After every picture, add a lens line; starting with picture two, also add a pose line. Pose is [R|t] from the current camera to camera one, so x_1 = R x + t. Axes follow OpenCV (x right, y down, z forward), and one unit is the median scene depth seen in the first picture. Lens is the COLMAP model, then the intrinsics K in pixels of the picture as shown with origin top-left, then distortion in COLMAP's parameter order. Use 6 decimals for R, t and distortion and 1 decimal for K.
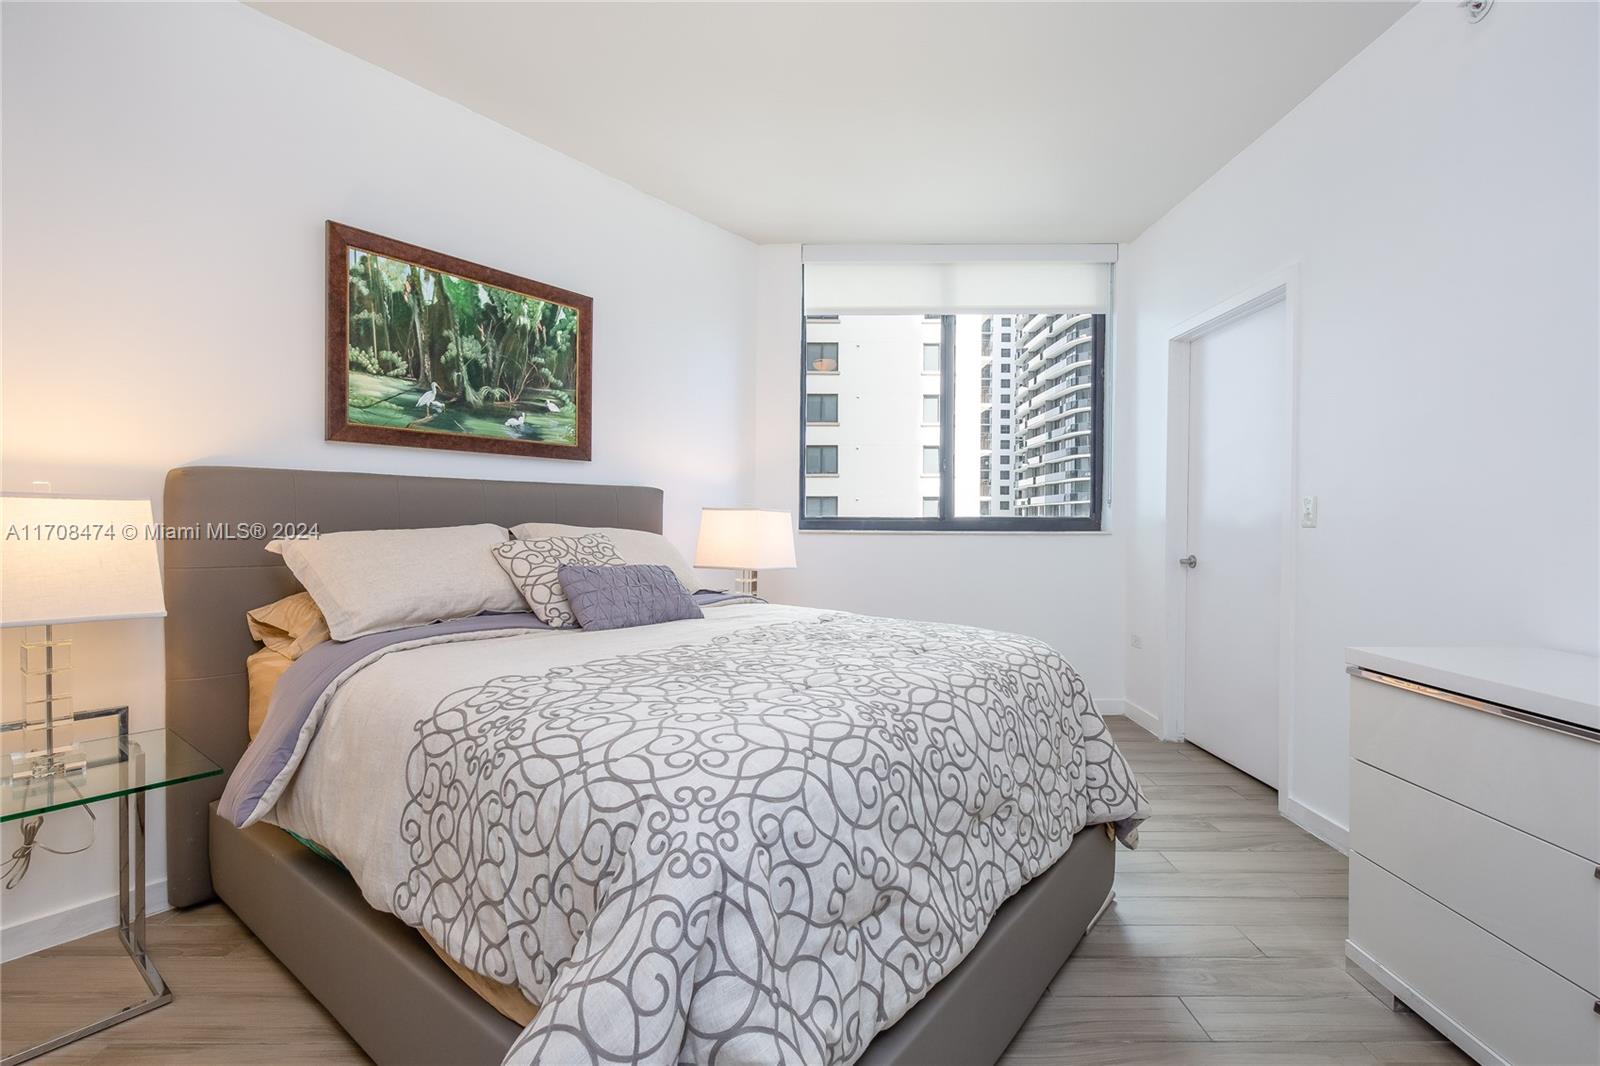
lens RADIAL K [[734.7, 0, 800.0], [0, 734.7, 533.0], [0, 0, 1]] dist [0.003087, 0.000033]
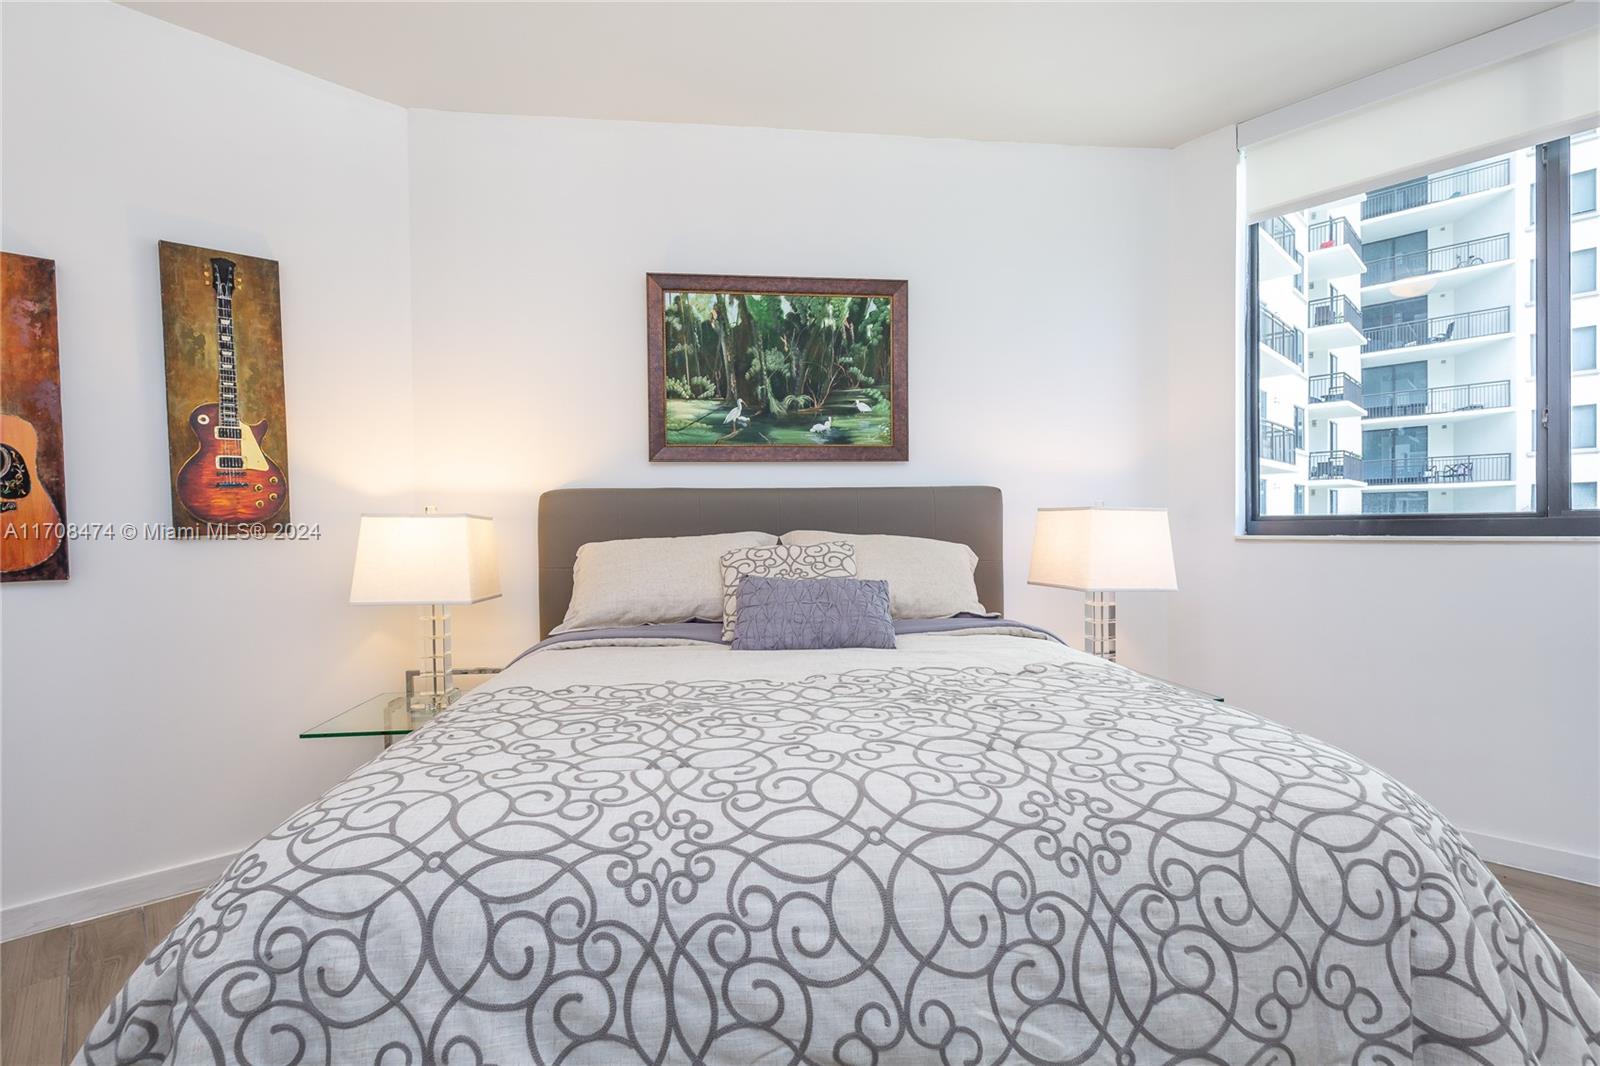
lens RADIAL K [[734.7, 0, 800.0], [0, 734.7, 533.0], [0, 0, 1]] dist [0.003087, 0.000033]
pose [[0.690993, -0.007546, -0.722822, 0.326792], [0.002235, 0.999963, -0.008302, -0.002217], [0.722858, 0.004122, 0.690985, 0.330935]]
